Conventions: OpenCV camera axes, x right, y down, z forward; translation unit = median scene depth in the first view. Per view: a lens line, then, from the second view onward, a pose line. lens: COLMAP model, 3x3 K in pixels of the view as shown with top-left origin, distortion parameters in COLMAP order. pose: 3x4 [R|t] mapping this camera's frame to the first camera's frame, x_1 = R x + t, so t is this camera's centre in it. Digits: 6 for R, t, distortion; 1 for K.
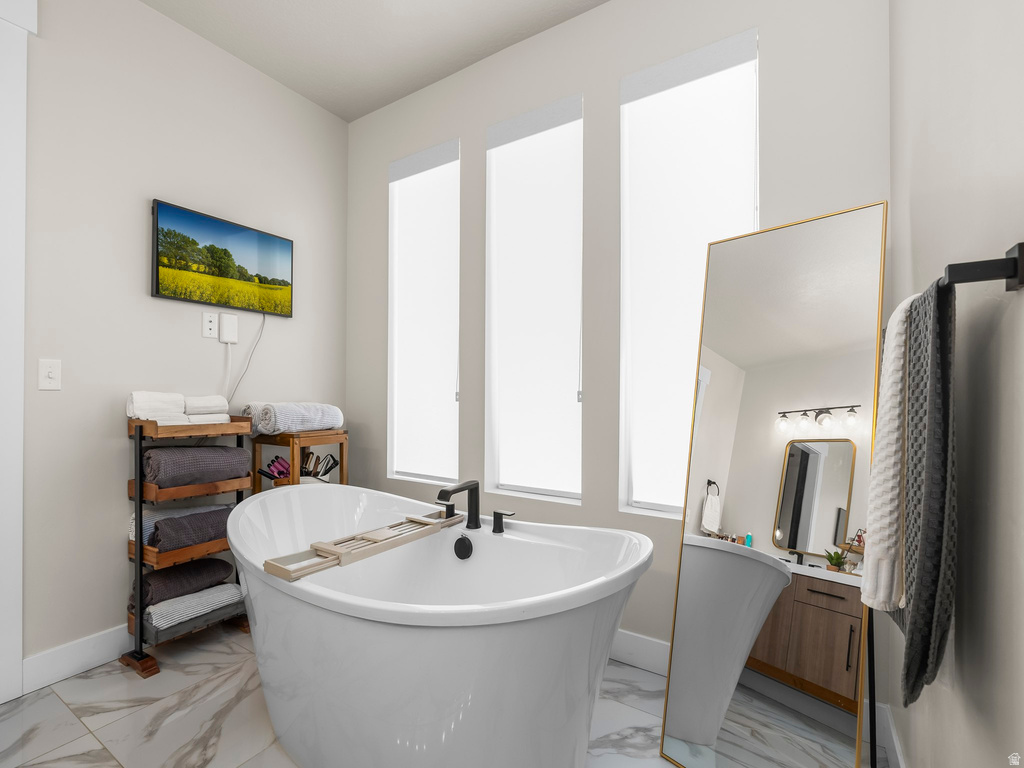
lens RADIAL K [[463.0, 0, 514.3], [0, 463.0, 385.7], [0, 0, 1]] dist [-0.014705, -0.000305]
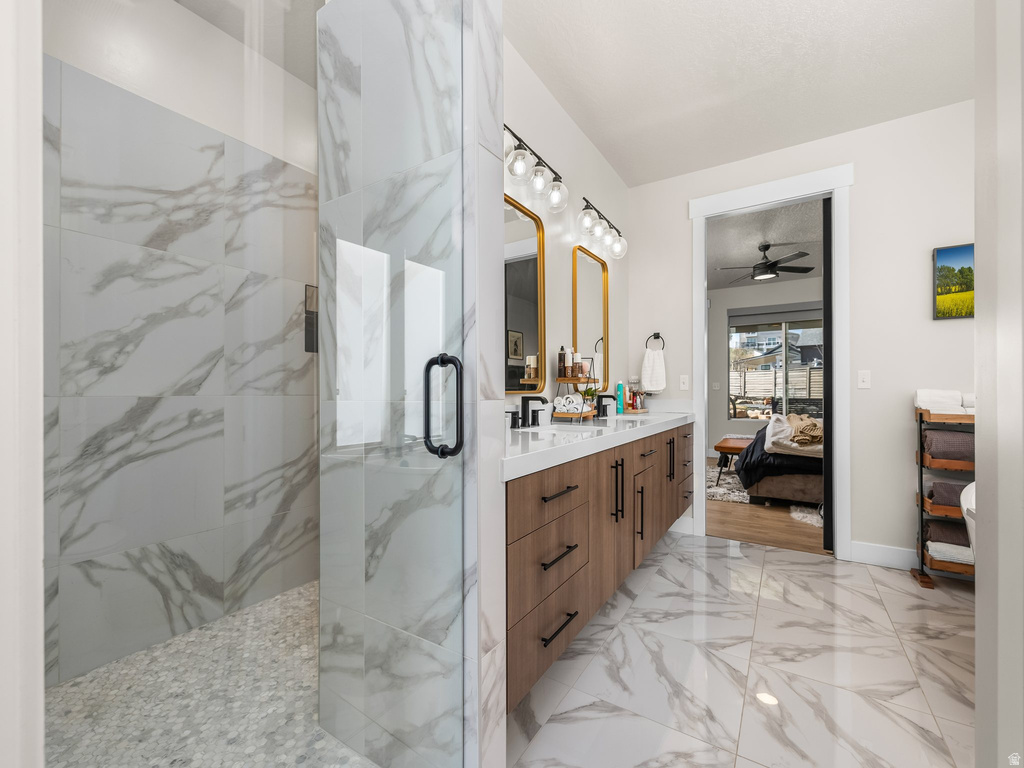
lens RADIAL K [[435.3, 0, 512.8], [0, 435.3, 386.8], [0, 0, 1]] dist [-0.001904, -0.000232]
pose [[-0.011611, -0.019934, -0.999734, 0.560417], [0.021066, 0.999575, -0.020175, 0.006608], [0.999711, -0.021295, -0.011186, -0.254625]]
